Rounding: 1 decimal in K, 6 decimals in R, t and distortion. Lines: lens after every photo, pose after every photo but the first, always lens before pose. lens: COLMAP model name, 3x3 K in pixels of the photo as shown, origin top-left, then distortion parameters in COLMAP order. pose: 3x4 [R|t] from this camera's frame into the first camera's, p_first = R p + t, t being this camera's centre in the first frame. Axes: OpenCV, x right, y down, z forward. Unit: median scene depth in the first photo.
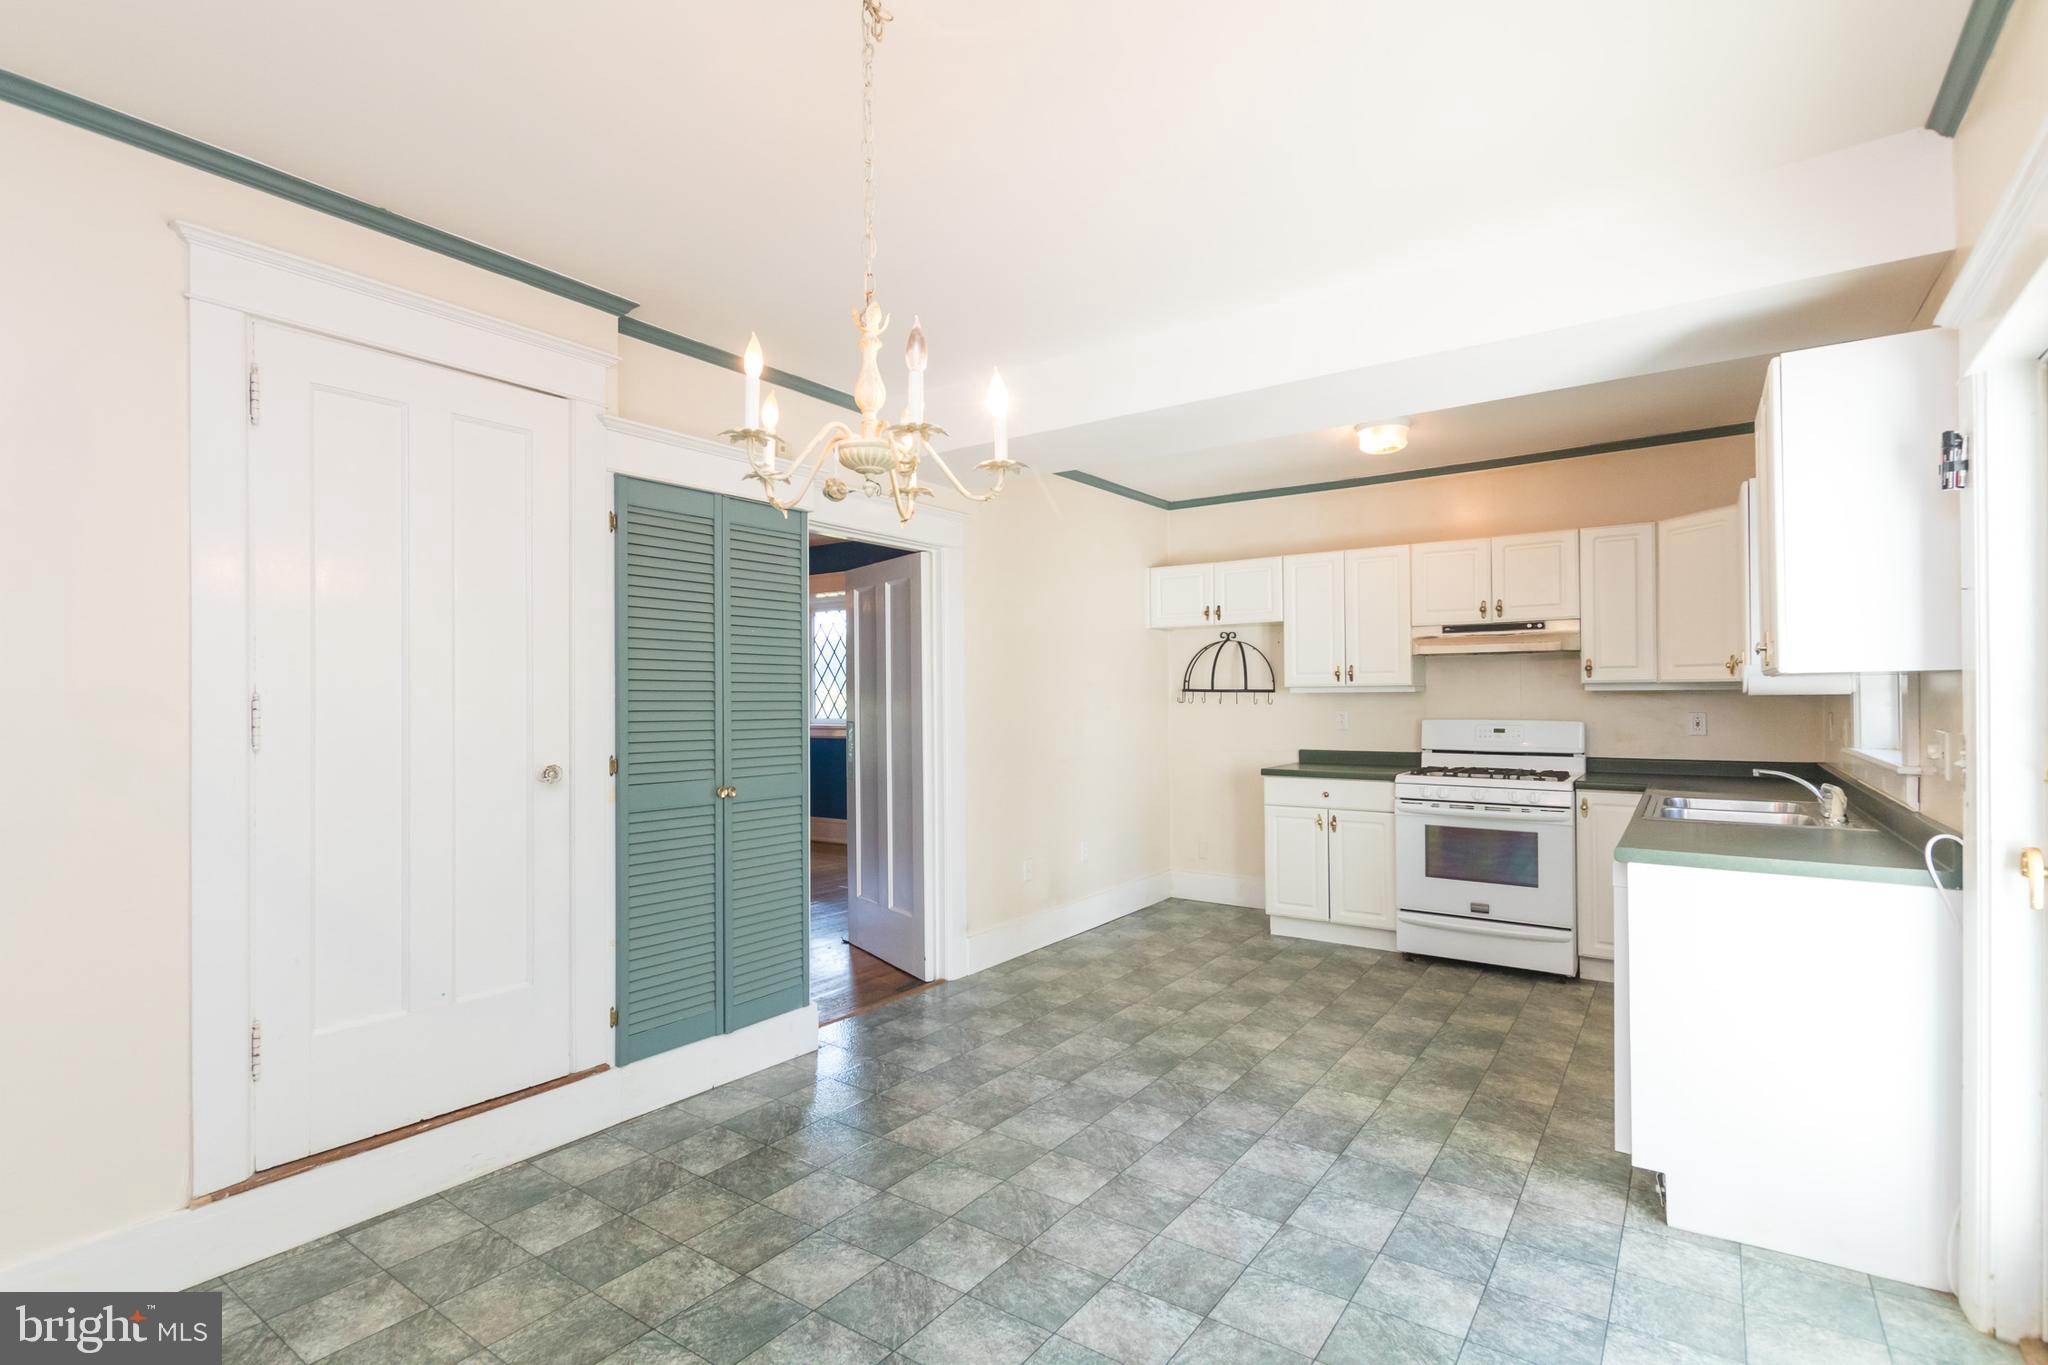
lens RADIAL K [[966.7, 0, 1009.0], [0, 966.7, 689.8], [0, 0, 1]] dist [0.002967, -0.002166]
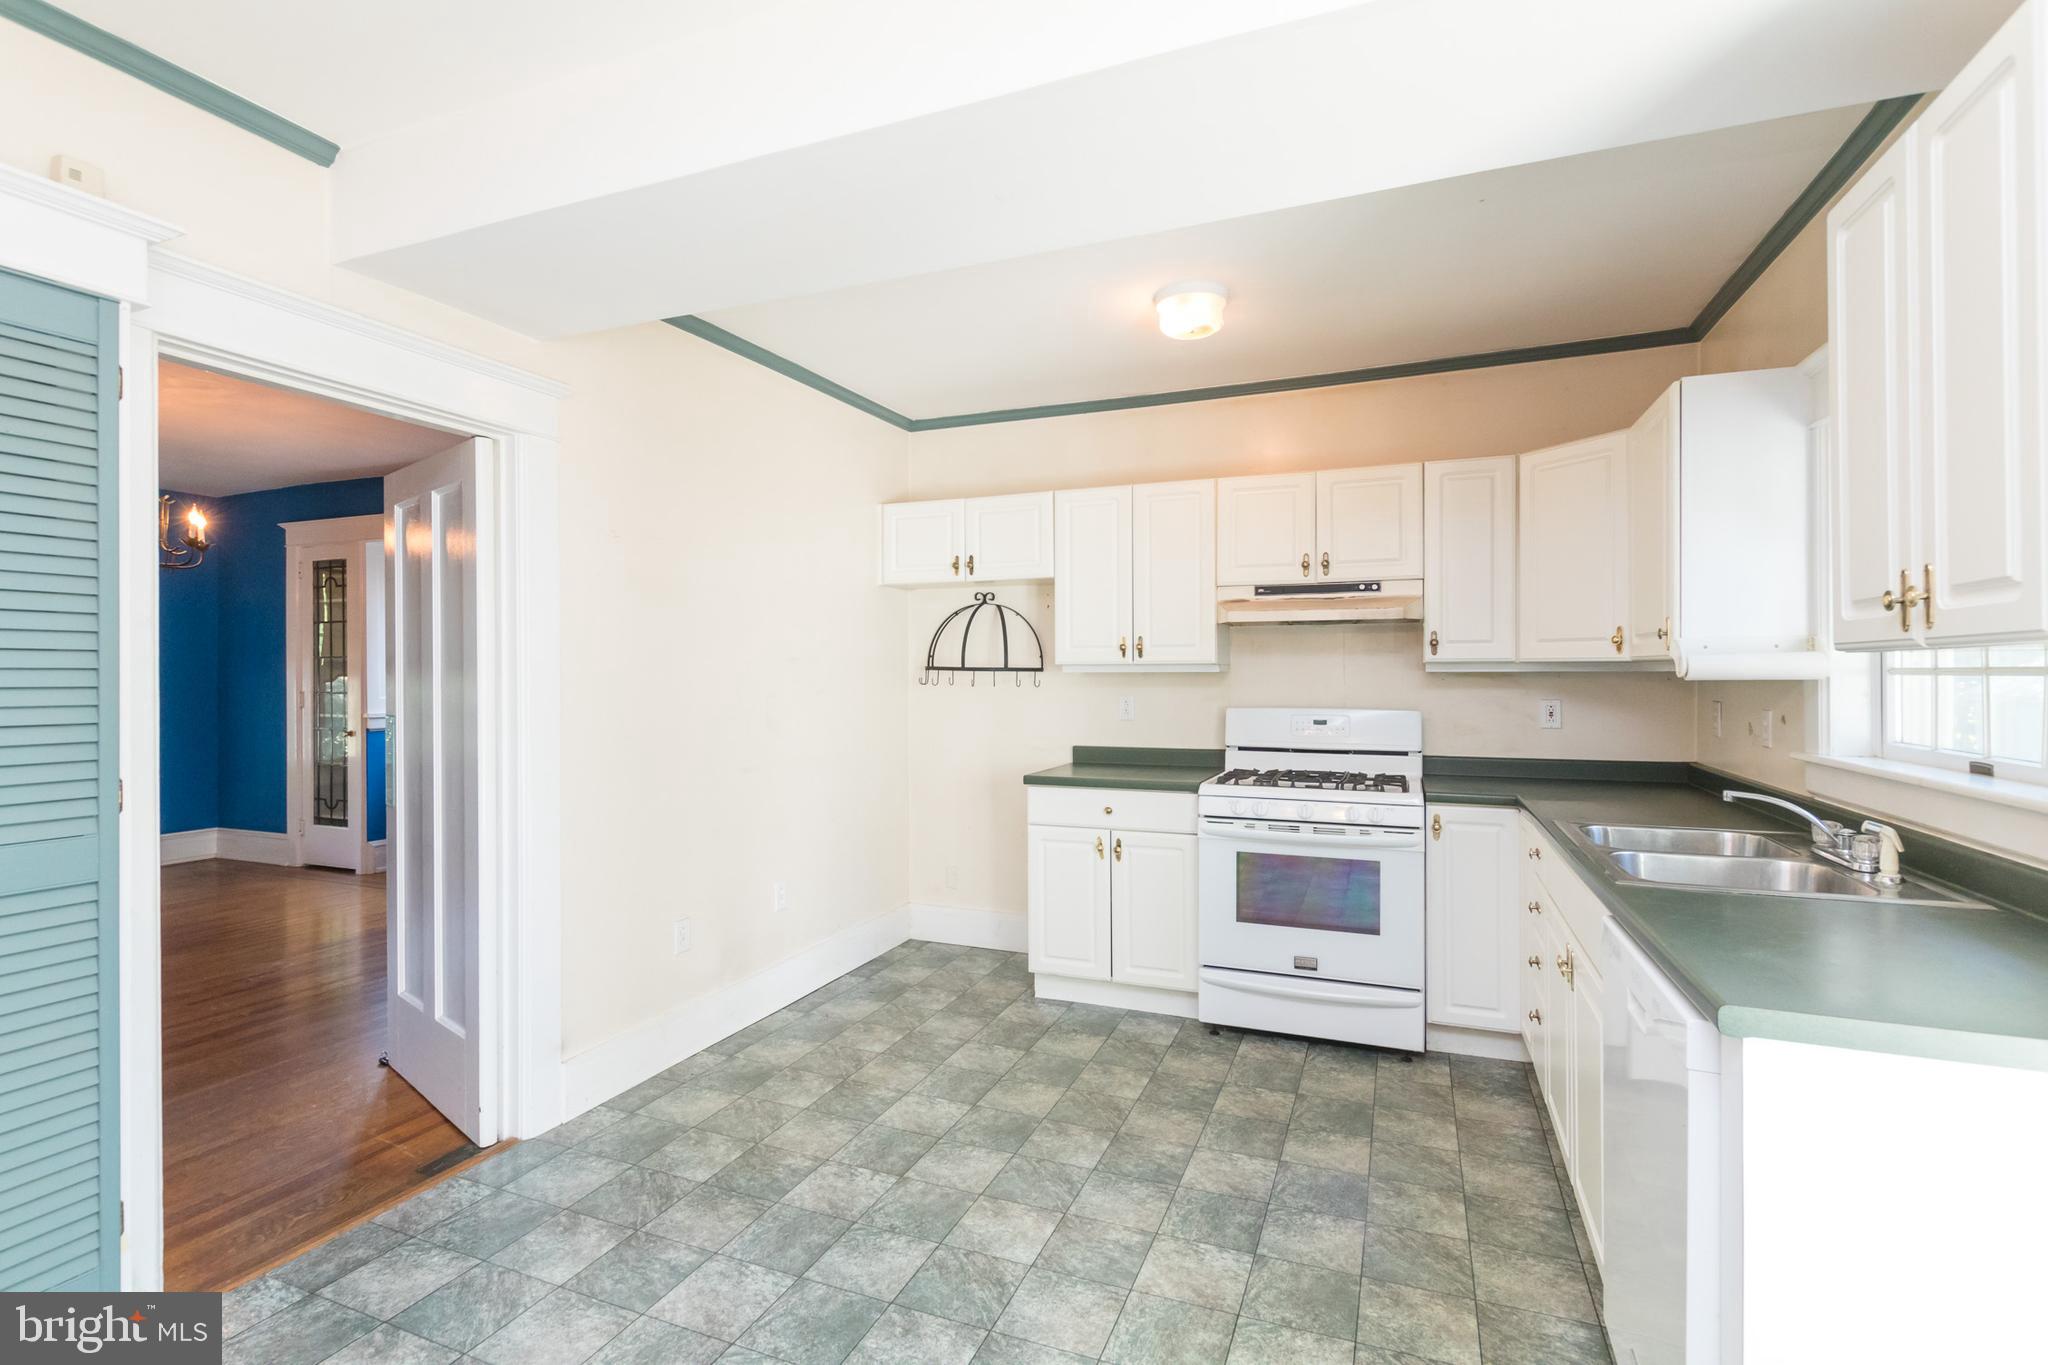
lens RADIAL K [[966.7, 0, 1009.5], [0, 966.7, 674.2], [0, 0, 1]] dist [0.002967, -0.002166]
pose [[0.973667, 0.004511, 0.227928, 0.091968], [-0.006246, 0.999957, 0.006888, -0.000440], [-0.227888, -0.008130, 0.973654, 0.320945]]
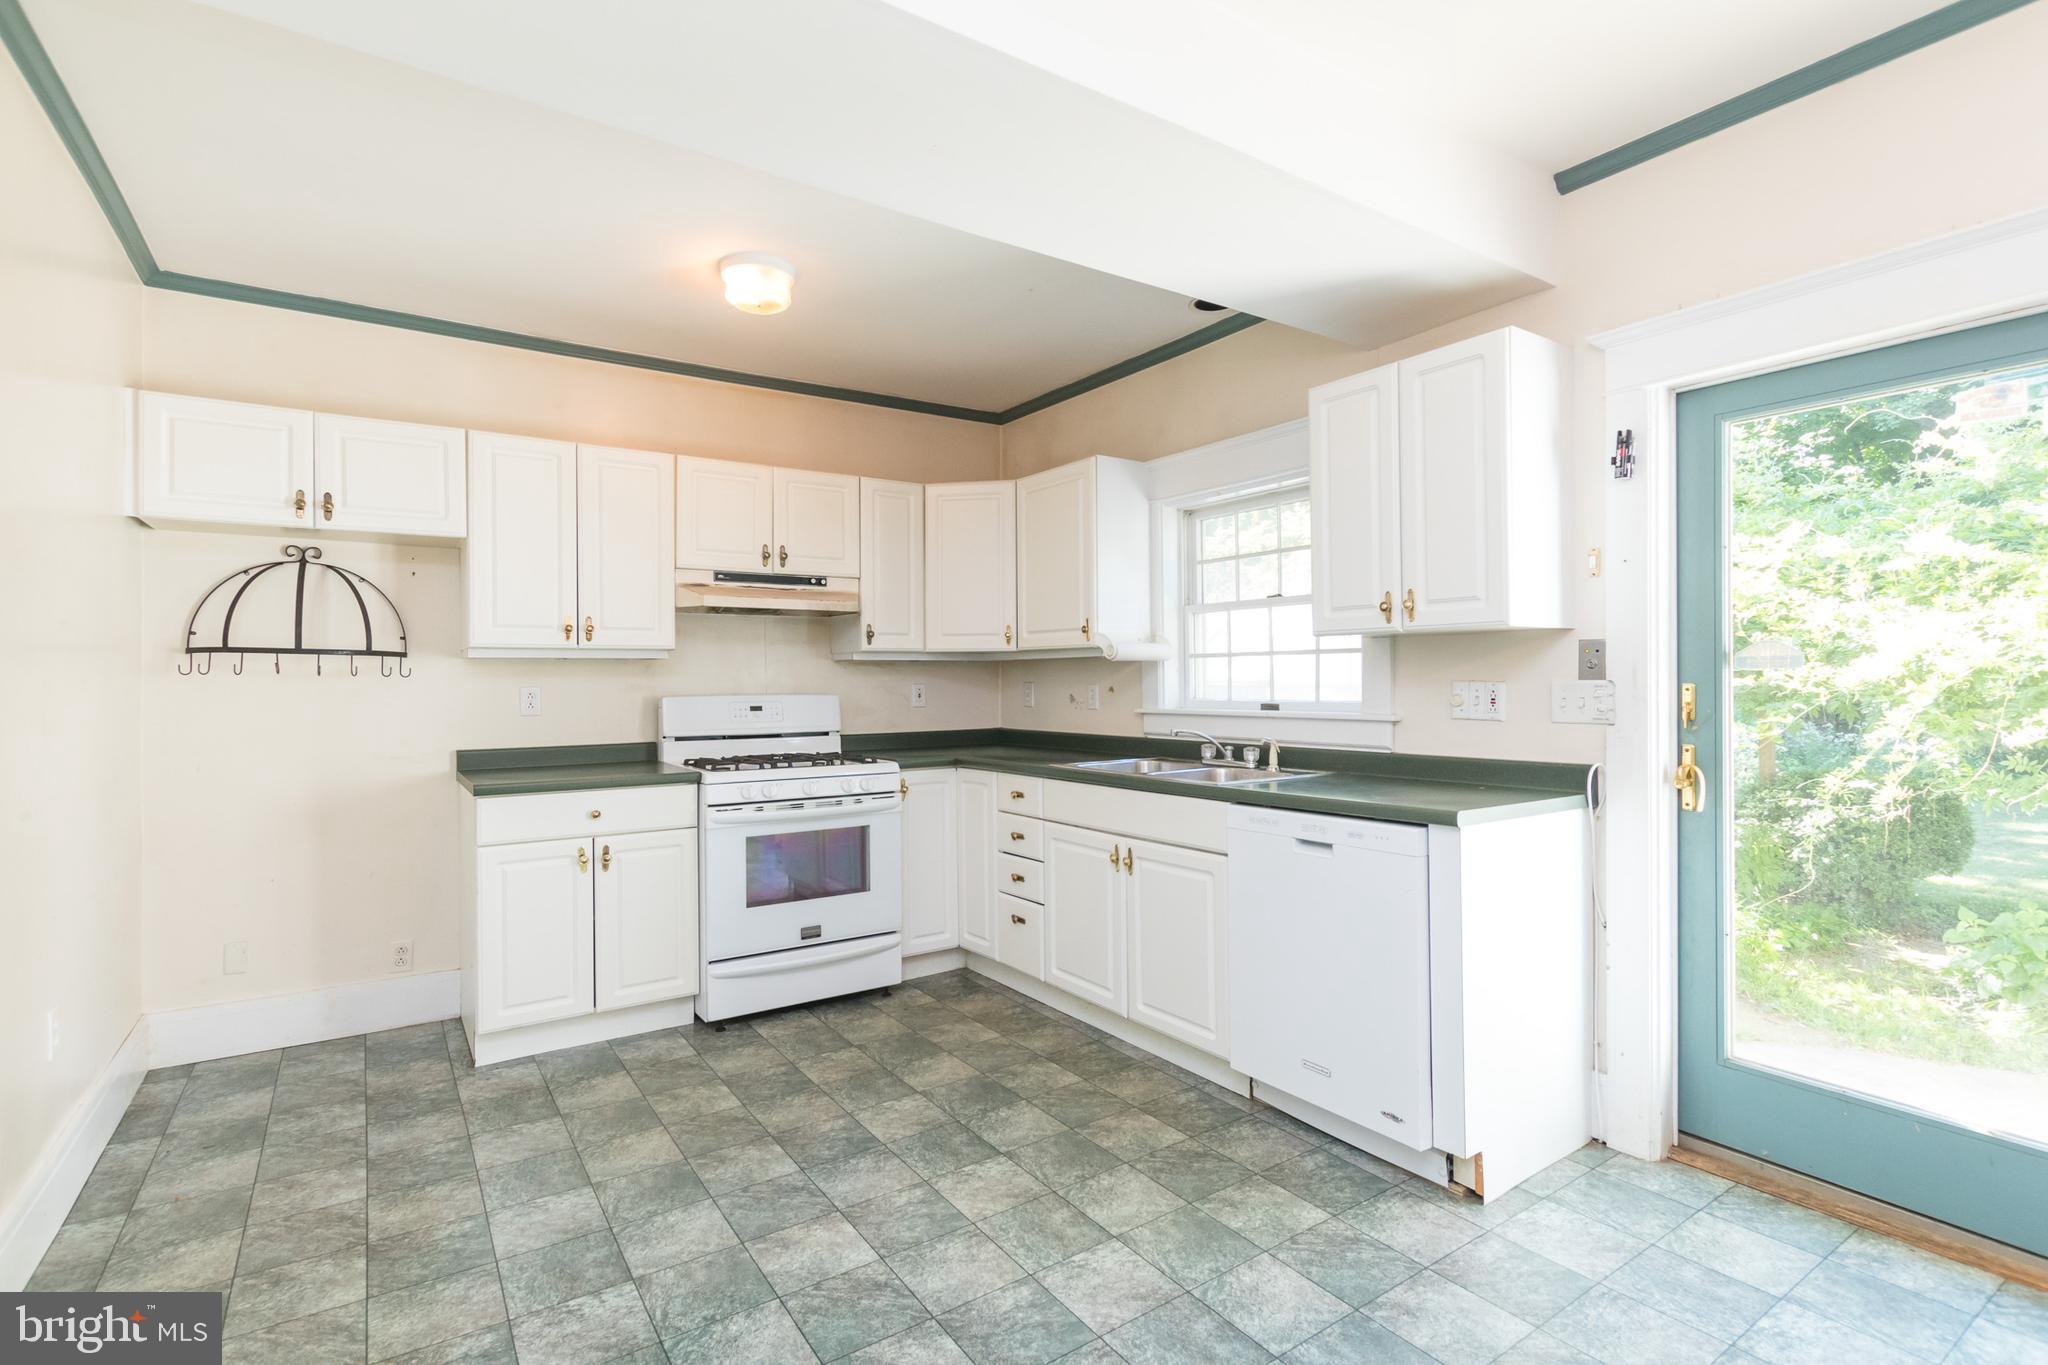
lens RADIAL K [[966.7, 0, 1012.9], [0, 966.7, 675.1], [0, 0, 1]] dist [0.002967, -0.002166]
pose [[0.351575, 0.008729, 0.936119, -0.187084], [-0.001359, 0.999960, -0.008814, 0.022995], [-0.936159, 0.001826, 0.351573, 0.555438]]
